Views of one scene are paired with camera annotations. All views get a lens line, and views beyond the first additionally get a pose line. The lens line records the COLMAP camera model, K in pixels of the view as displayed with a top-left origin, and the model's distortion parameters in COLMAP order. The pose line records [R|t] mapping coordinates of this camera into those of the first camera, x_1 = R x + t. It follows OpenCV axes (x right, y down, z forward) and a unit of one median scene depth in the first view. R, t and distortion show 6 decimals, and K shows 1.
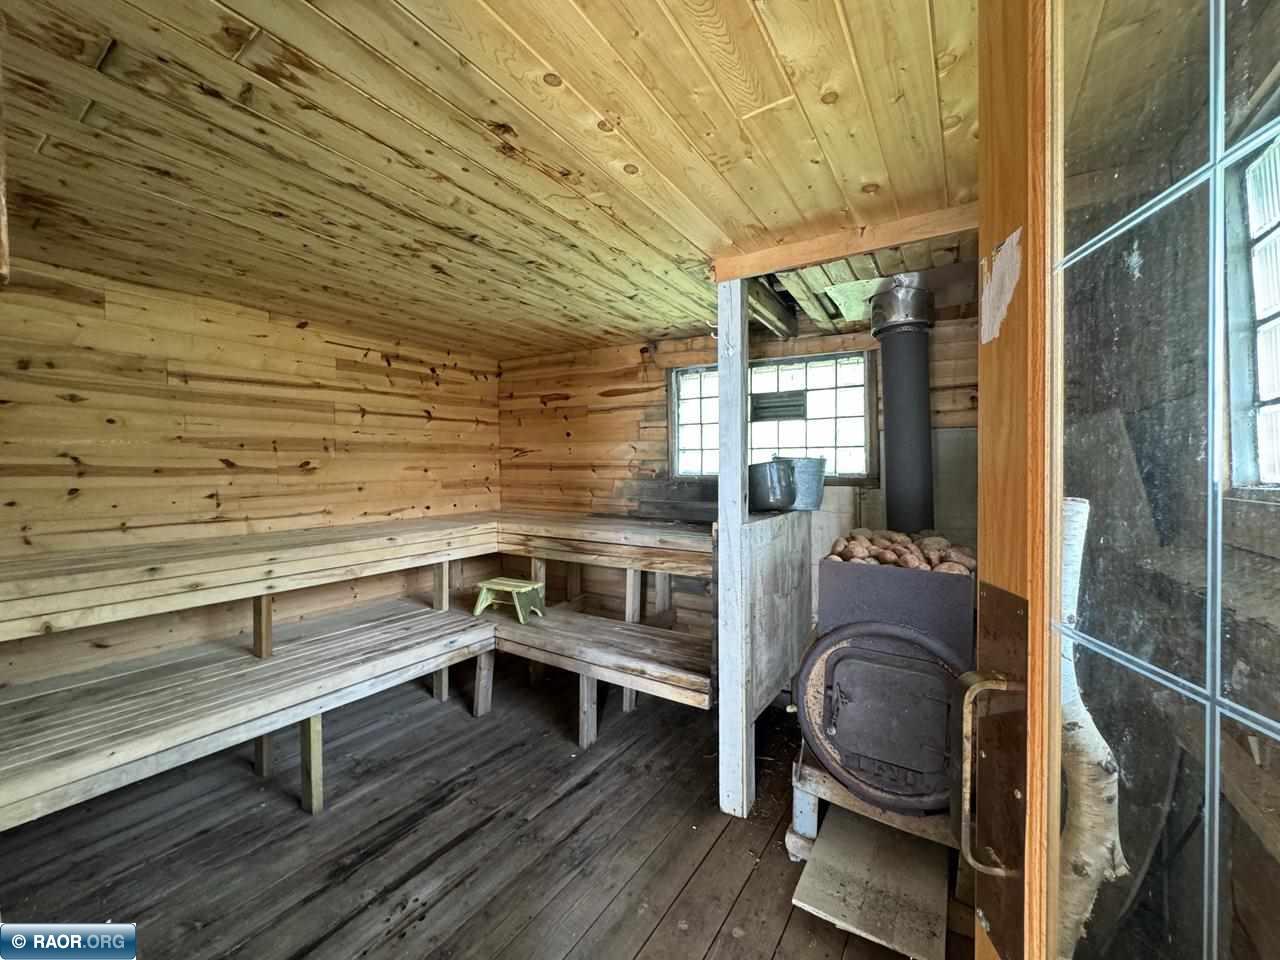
lens RADIAL K [[515.2, 0, 639.7], [0, 515.2, 473.6], [0, 0, 1]] dist [-0.000809, -0.000230]
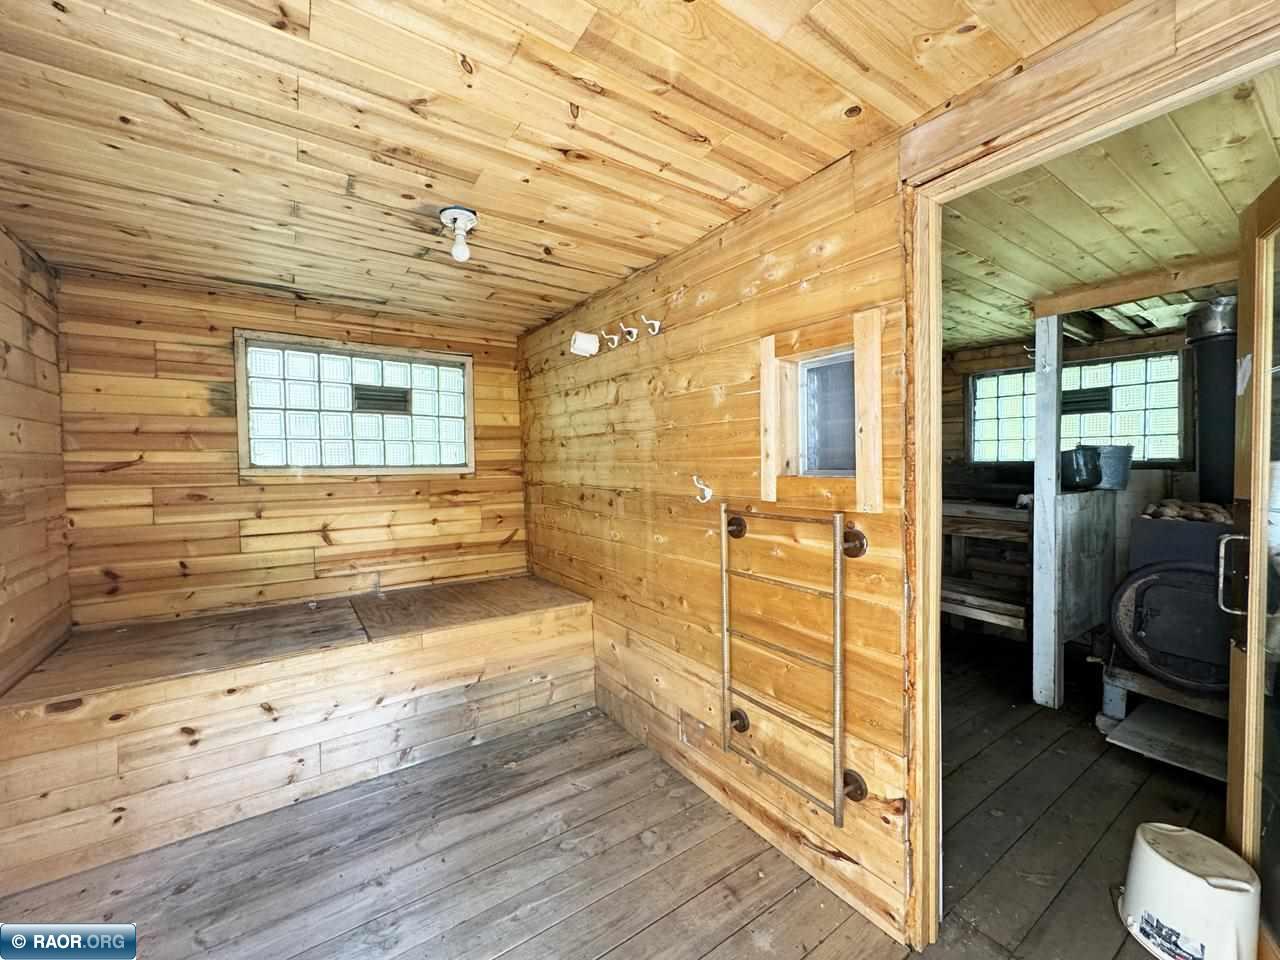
lens RADIAL K [[515.2, 0, 639.7], [0, 515.2, 476.9], [0, 0, 1]] dist [-0.000809, -0.000230]
pose [[0.919845, 0.004526, -0.392256, -0.264630], [0.003822, 0.999783, 0.020497, 0.016751], [0.392264, -0.020353, 0.919628, -0.644827]]
